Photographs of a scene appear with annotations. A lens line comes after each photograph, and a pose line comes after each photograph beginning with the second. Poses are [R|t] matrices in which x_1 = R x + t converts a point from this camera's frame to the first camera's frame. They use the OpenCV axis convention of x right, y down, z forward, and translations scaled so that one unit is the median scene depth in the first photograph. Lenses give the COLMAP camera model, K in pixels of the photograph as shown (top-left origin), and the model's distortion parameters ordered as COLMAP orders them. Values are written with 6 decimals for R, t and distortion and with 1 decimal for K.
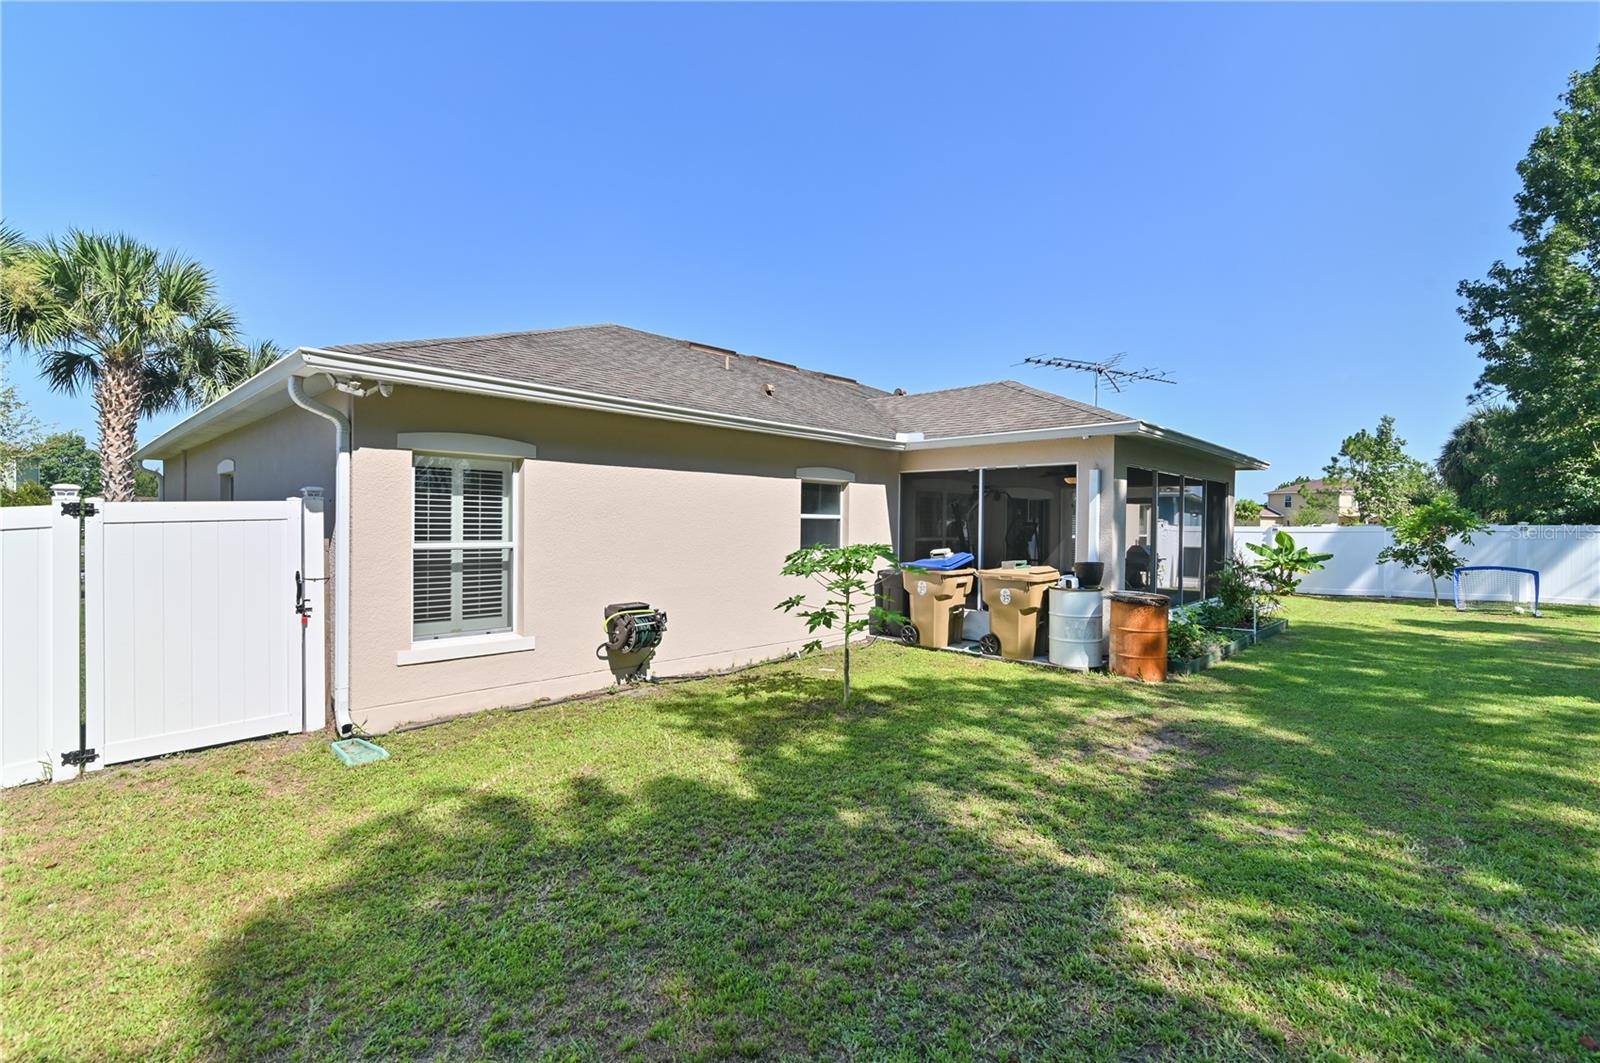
lens RADIAL K [[733.1, 0, 800.0], [0, 733.1, 531.5], [0, 0, 1]] dist [-0.001476, 0.000754]
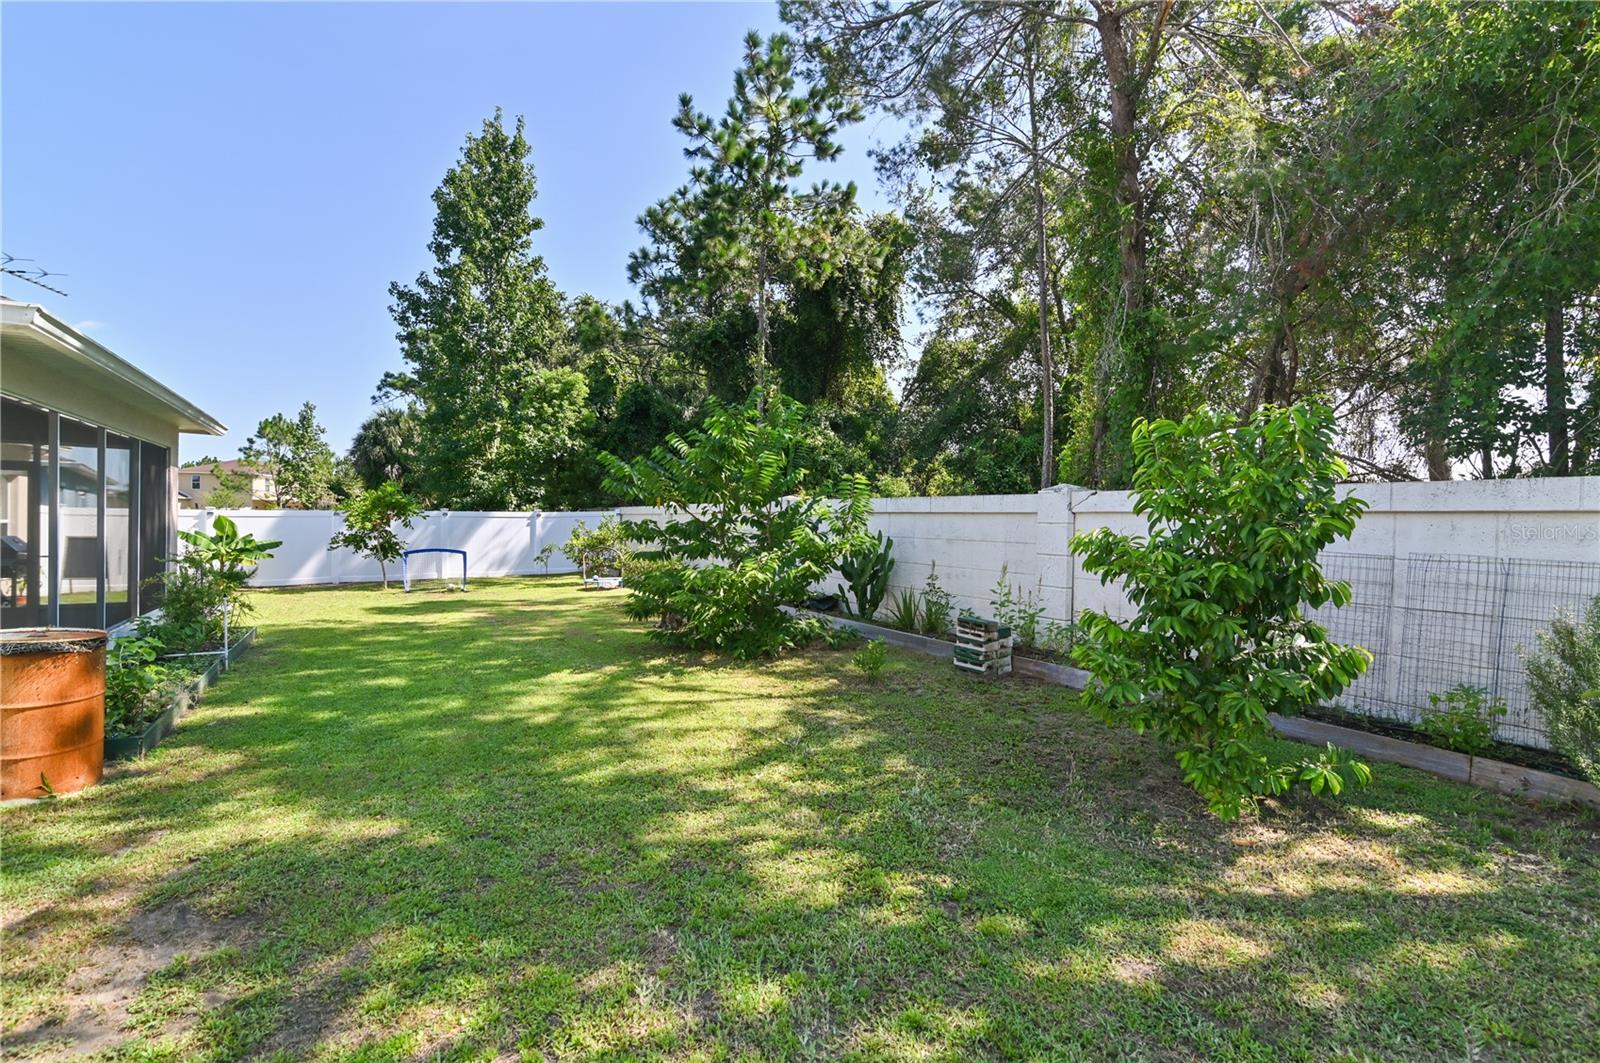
lens RADIAL K [[733.1, 0, 800.0], [0, 733.1, 531.5], [0, 0, 1]] dist [-0.001476, 0.000754]
pose [[0.285330, -0.017438, 0.958271, 0.047018], [-0.003101, 0.999812, 0.019117, -0.000114], [-0.958424, -0.008426, 0.285222, 0.134158]]
